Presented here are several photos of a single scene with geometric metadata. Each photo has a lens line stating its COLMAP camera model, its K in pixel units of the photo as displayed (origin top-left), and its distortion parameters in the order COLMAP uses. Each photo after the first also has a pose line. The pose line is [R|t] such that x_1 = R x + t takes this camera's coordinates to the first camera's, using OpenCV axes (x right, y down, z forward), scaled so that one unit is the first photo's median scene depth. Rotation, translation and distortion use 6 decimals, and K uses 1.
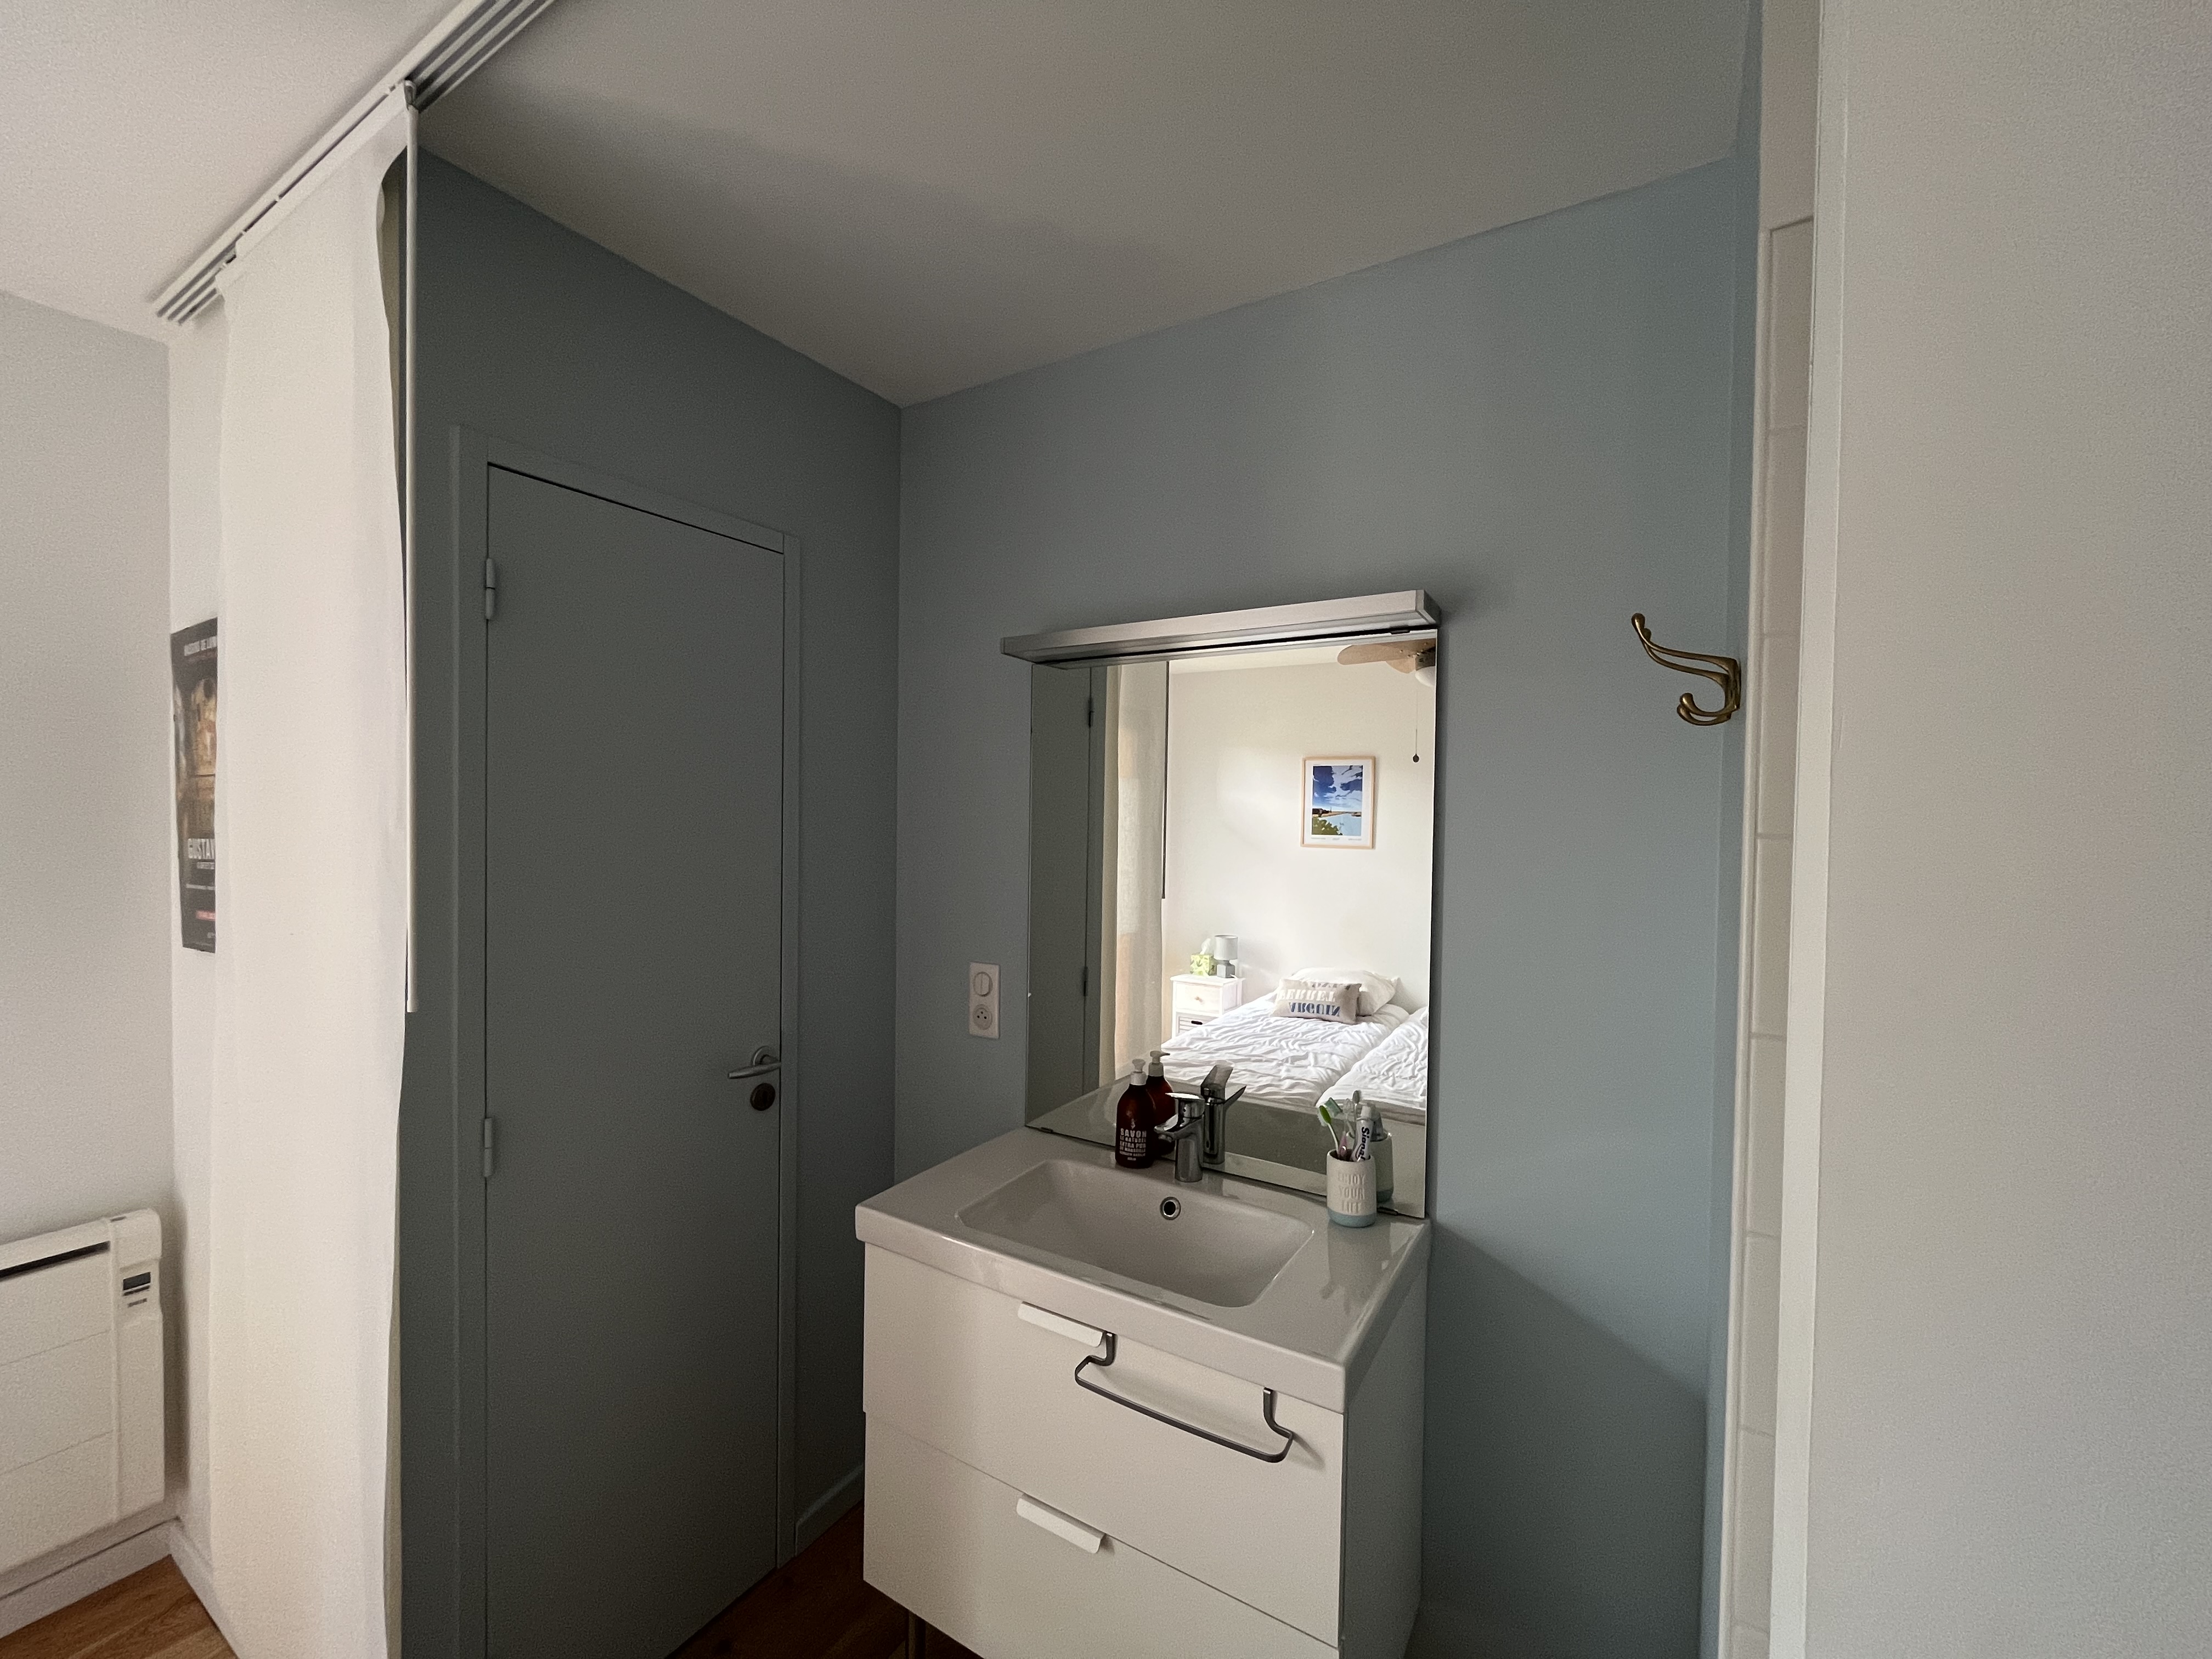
lens RADIAL K [[900.3, 0, 1101.5], [0, 900.3, 827.1], [0, 0, 1]] dist [-0.003105, -0.000616]
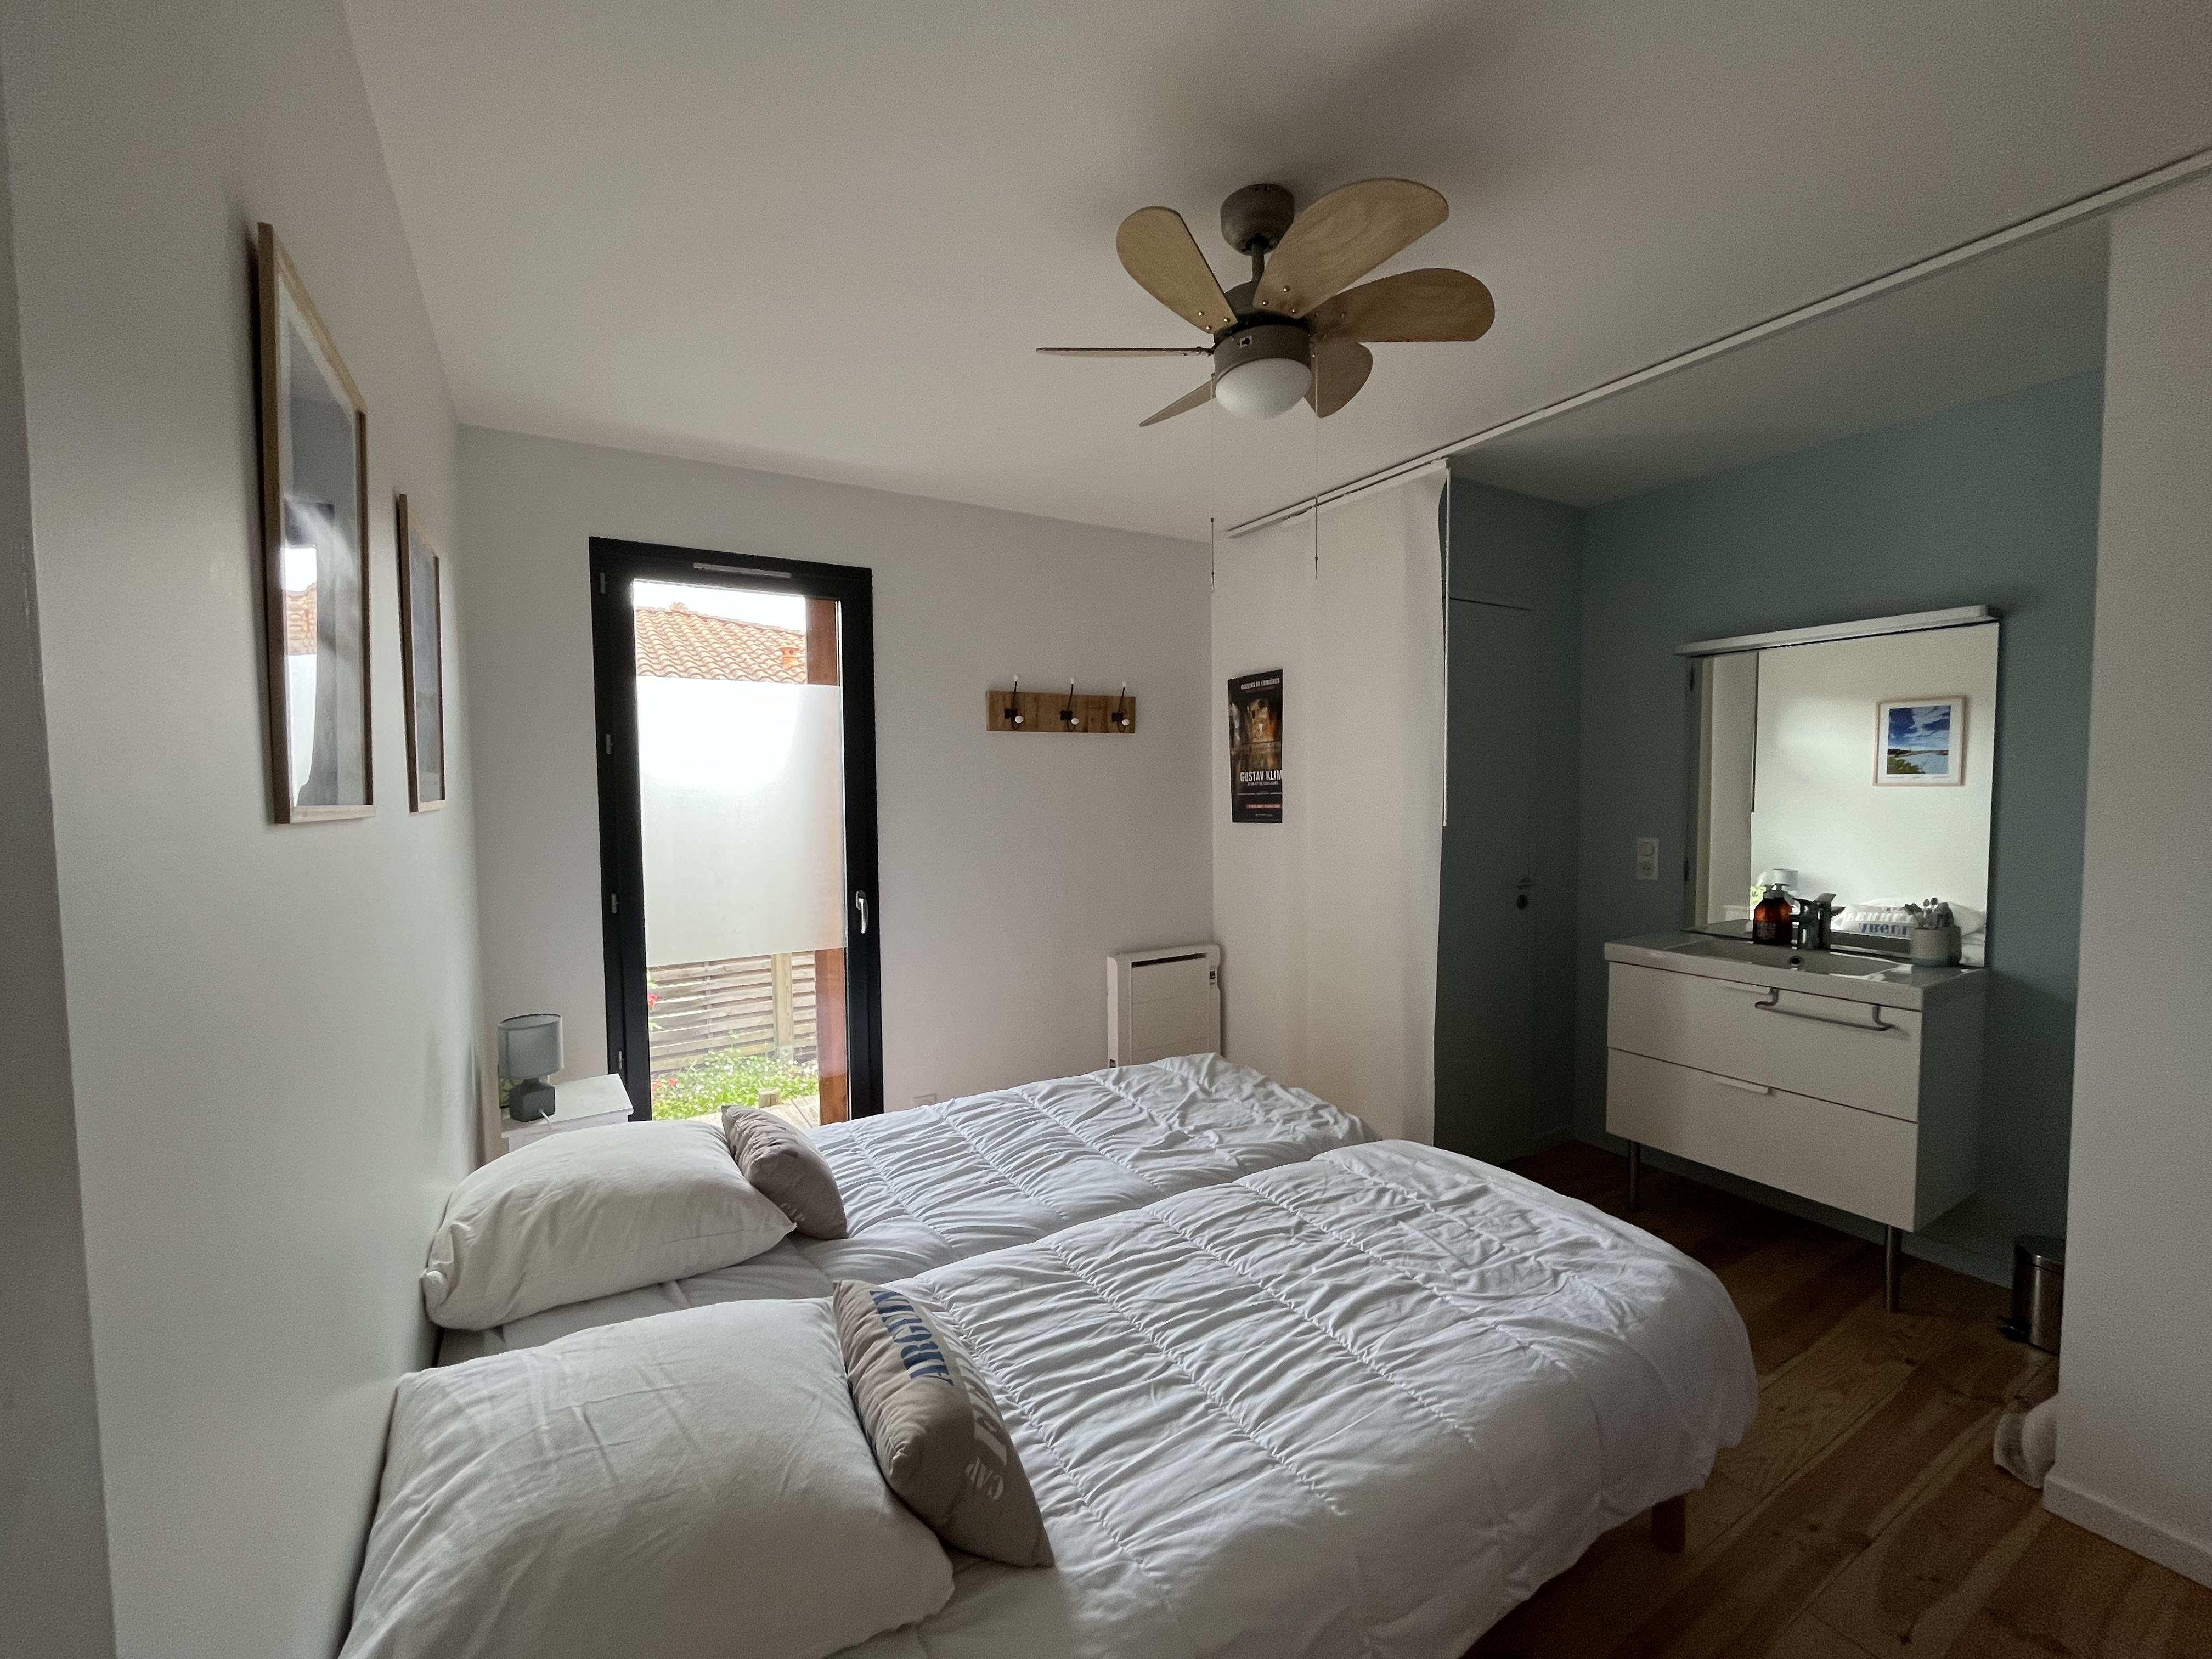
lens RADIAL K [[900.3, 0, 1101.3], [0, 900.3, 833.1], [0, 0, 1]] dist [-0.003105, -0.000616]
pose [[0.886847, 0.000973, -0.462062, -0.261509], [0.016499, 0.999293, 0.033771, 0.070733], [0.461768, -0.037573, 0.886204, -0.976014]]
